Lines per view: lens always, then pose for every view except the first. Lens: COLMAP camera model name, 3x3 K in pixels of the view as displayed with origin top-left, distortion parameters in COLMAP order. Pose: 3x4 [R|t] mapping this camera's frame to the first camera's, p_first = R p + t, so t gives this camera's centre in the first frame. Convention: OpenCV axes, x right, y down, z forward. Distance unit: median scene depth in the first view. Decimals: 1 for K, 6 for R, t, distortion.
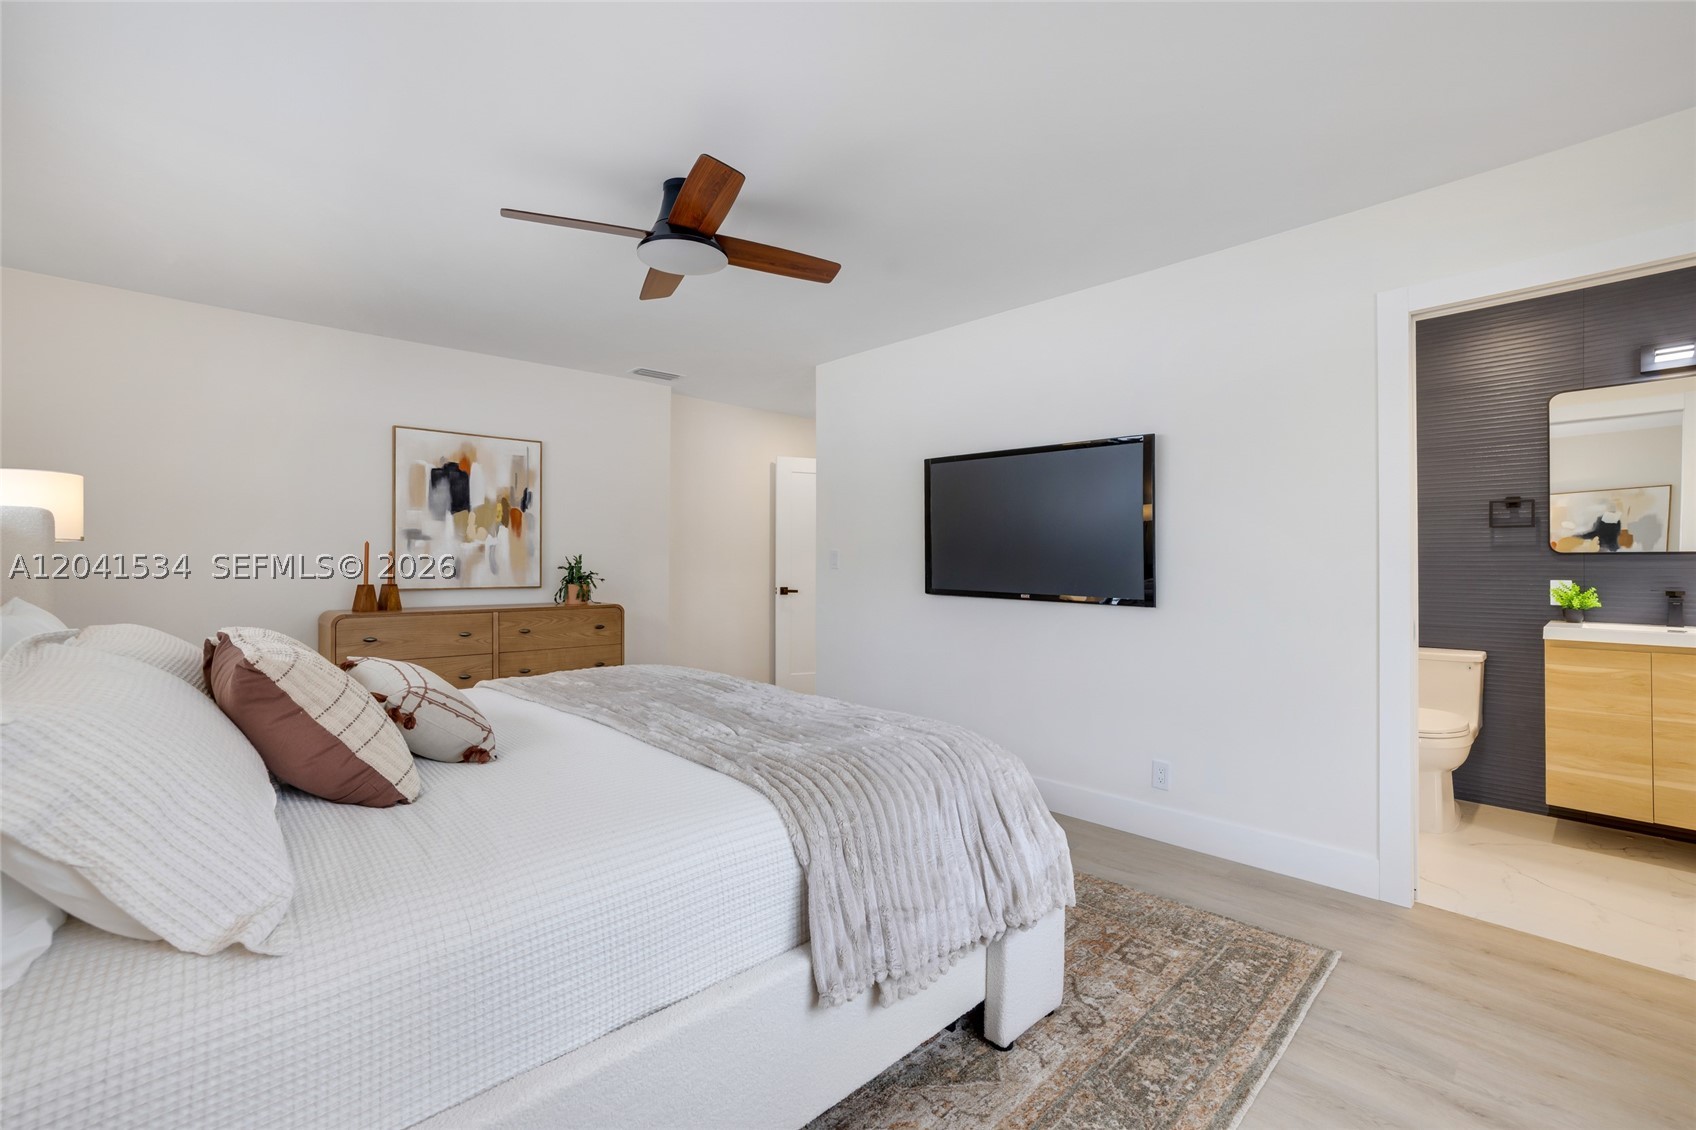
lens RADIAL K [[744.6, 0, 847.4], [0, 744.6, 558.9], [0, 0, 1]] dist [-0.051334, 0.031861]
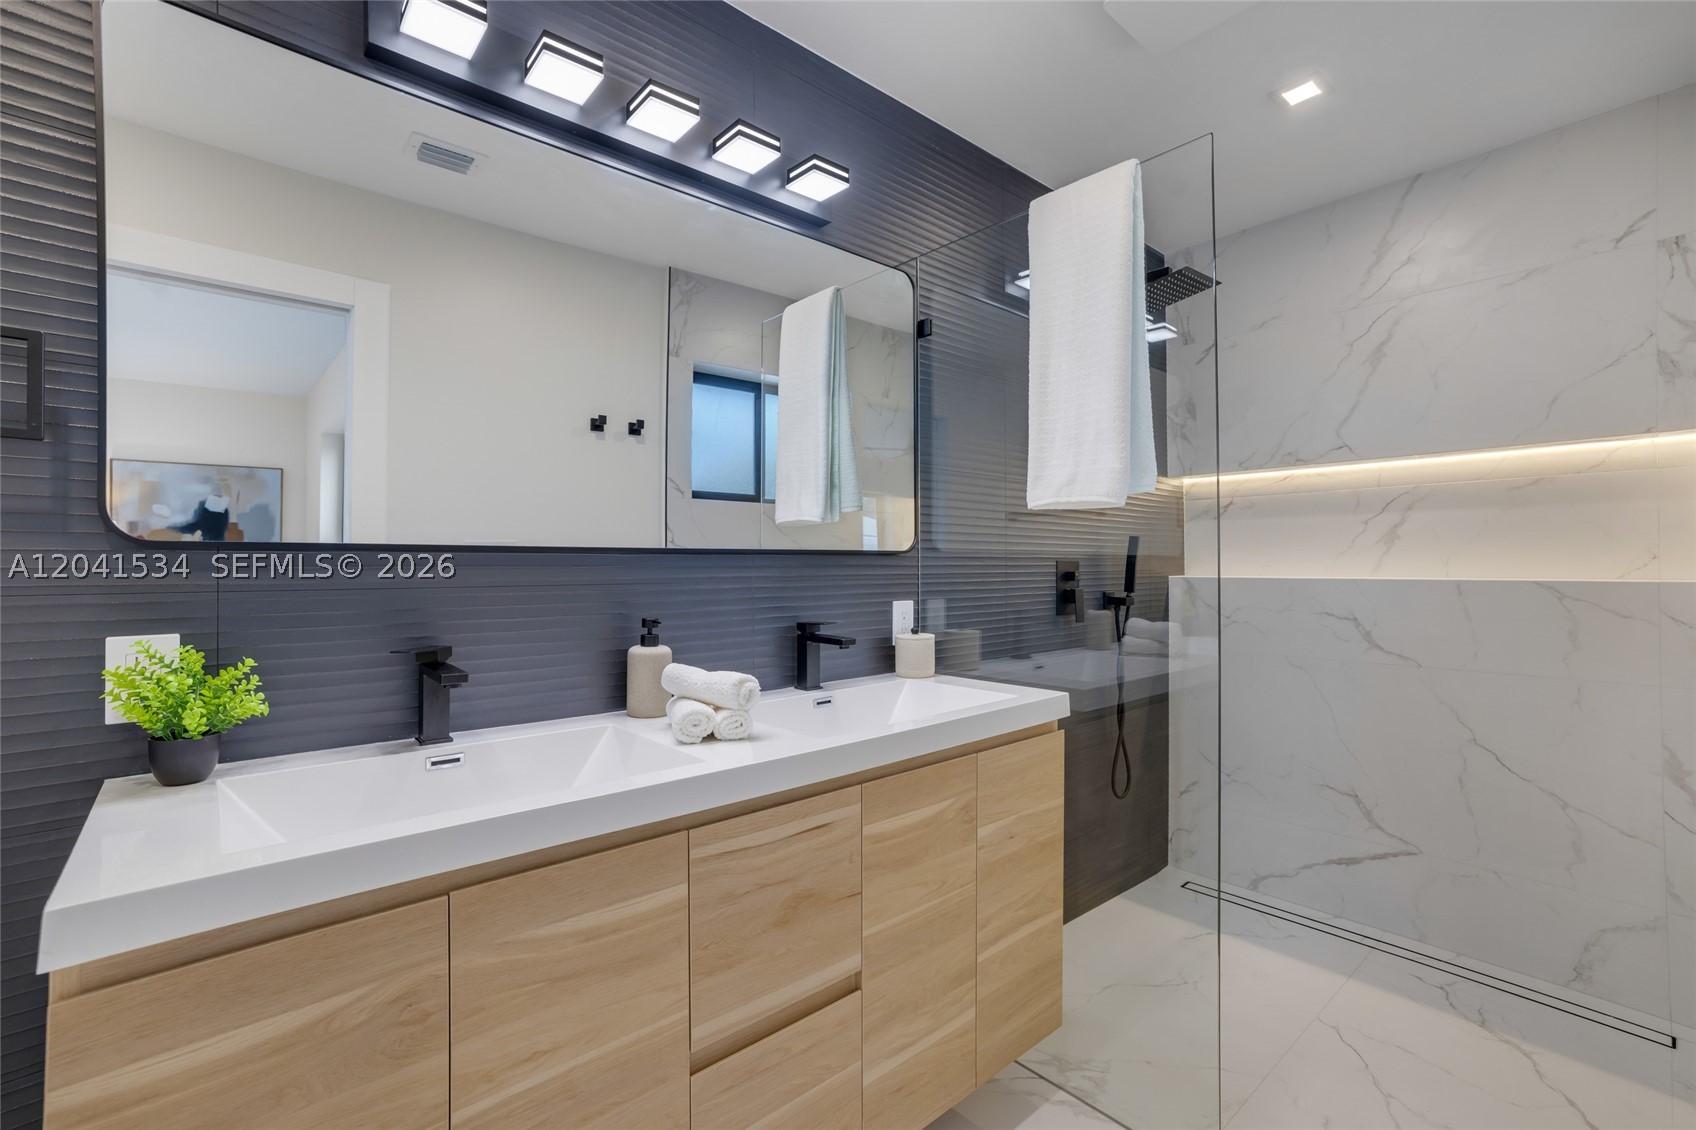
lens RADIAL K [[744.6, 0, 847.4], [0, 744.6, 558.9], [0, 0, 1]] dist [-0.051334, 0.031861]
pose [[0.031543, 0.005993, 0.999484, 0.692425], [0.004224, 0.999972, -0.006129, 0.002775], [-0.999493, 0.004415, 0.031517, 0.706201]]
